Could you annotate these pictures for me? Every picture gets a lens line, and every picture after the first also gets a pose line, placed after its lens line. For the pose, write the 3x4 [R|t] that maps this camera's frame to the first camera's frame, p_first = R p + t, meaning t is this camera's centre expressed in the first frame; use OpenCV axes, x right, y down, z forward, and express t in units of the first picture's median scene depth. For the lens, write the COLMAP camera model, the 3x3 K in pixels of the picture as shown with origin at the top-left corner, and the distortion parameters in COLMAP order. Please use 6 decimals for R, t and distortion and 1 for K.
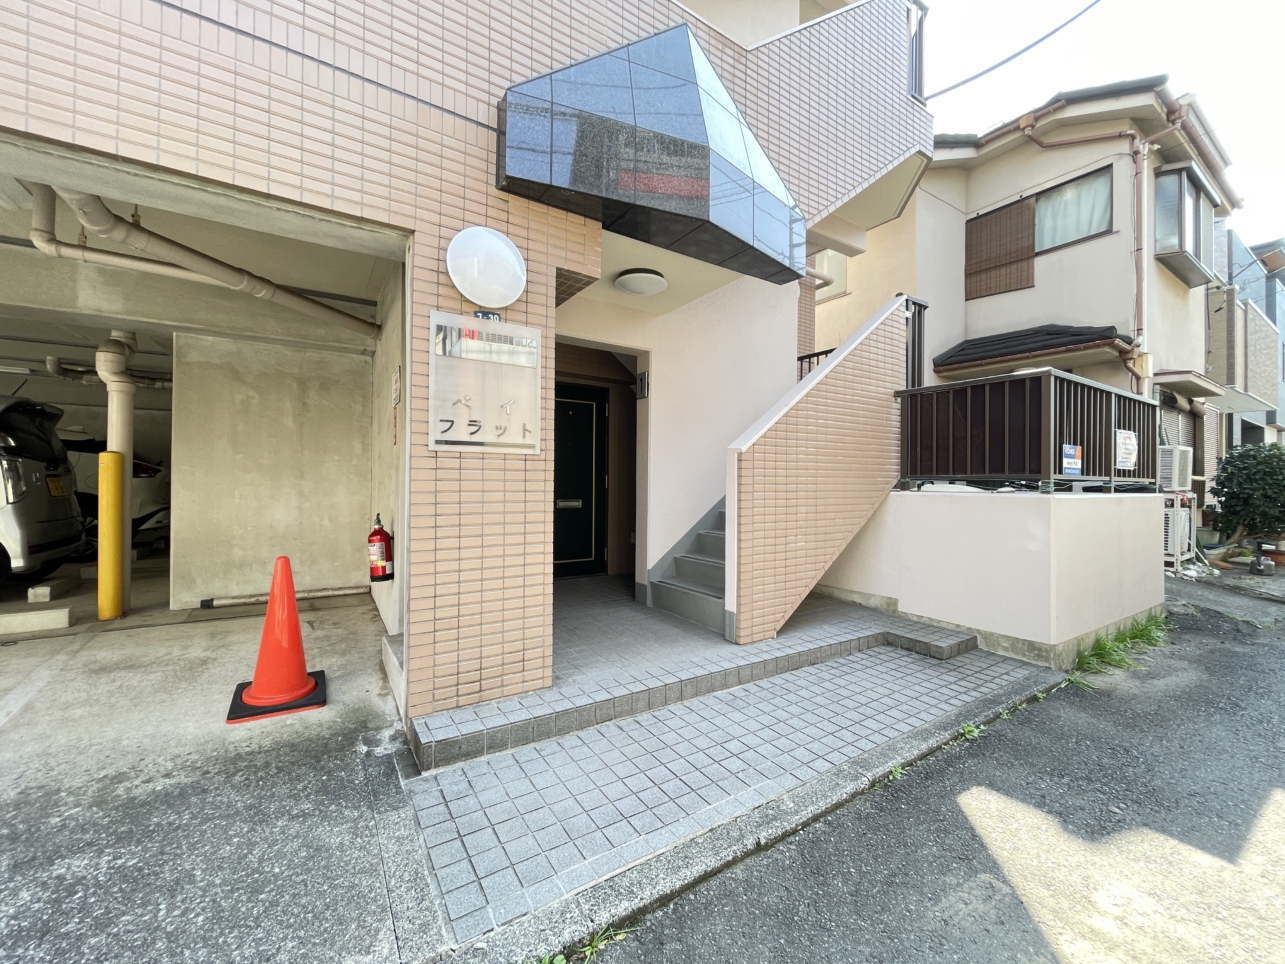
lens RADIAL K [[516.8, 0, 650.0], [0, 516.8, 480.8], [0, 0, 1]] dist [-0.001008, -0.000030]
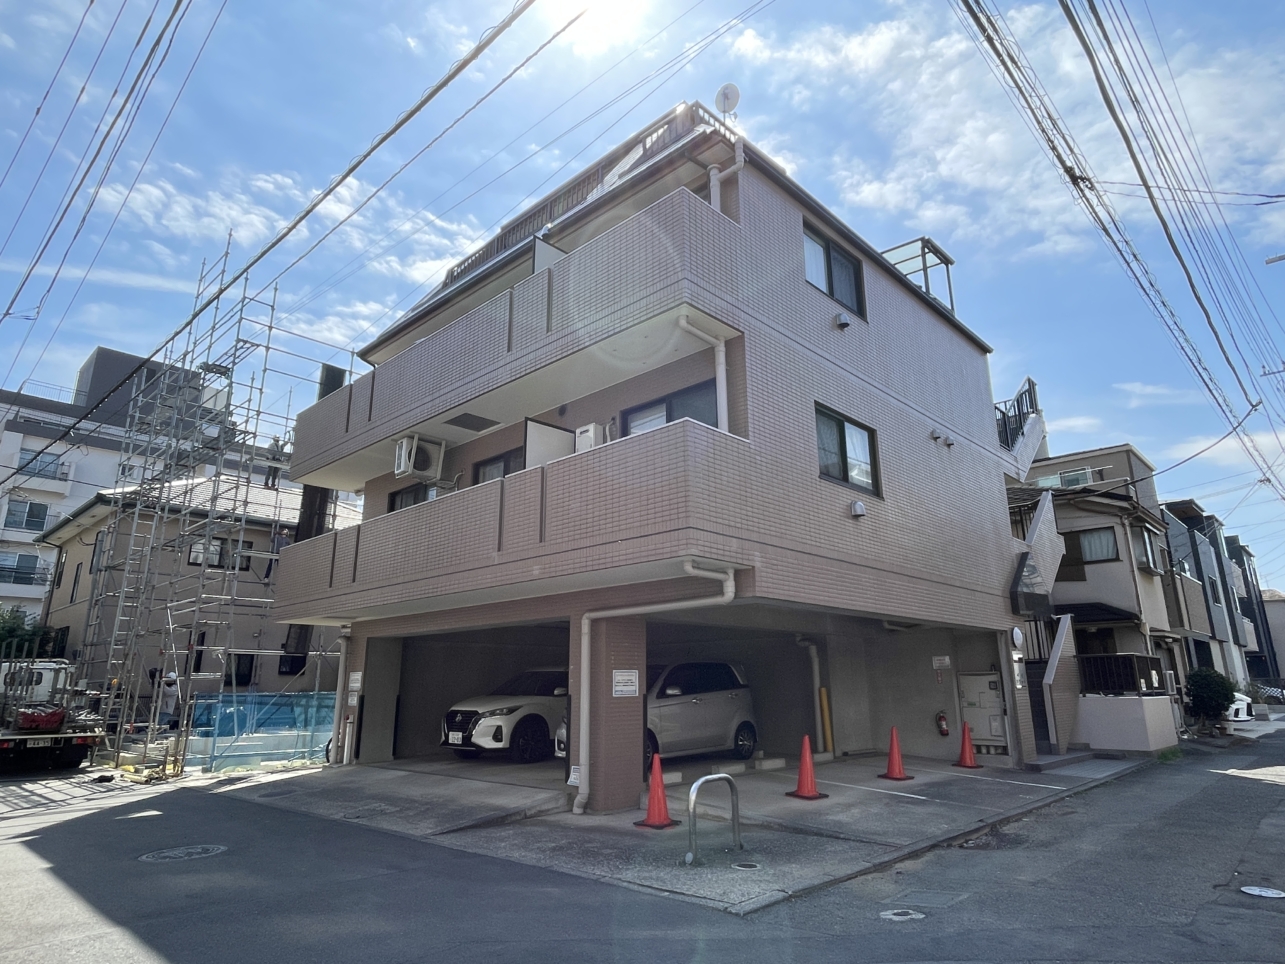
lens RADIAL K [[759.7, 0, 643.5], [0, 759.7, 477.8], [0, 0, 1]] dist [0.003173, 0.001610]
pose [[0.974612, 0.047868, 0.218724, -1.415819], [0.010282, 0.966281, -0.257284, -0.045215], [-0.223664, 0.253001, 0.941257, -1.308569]]
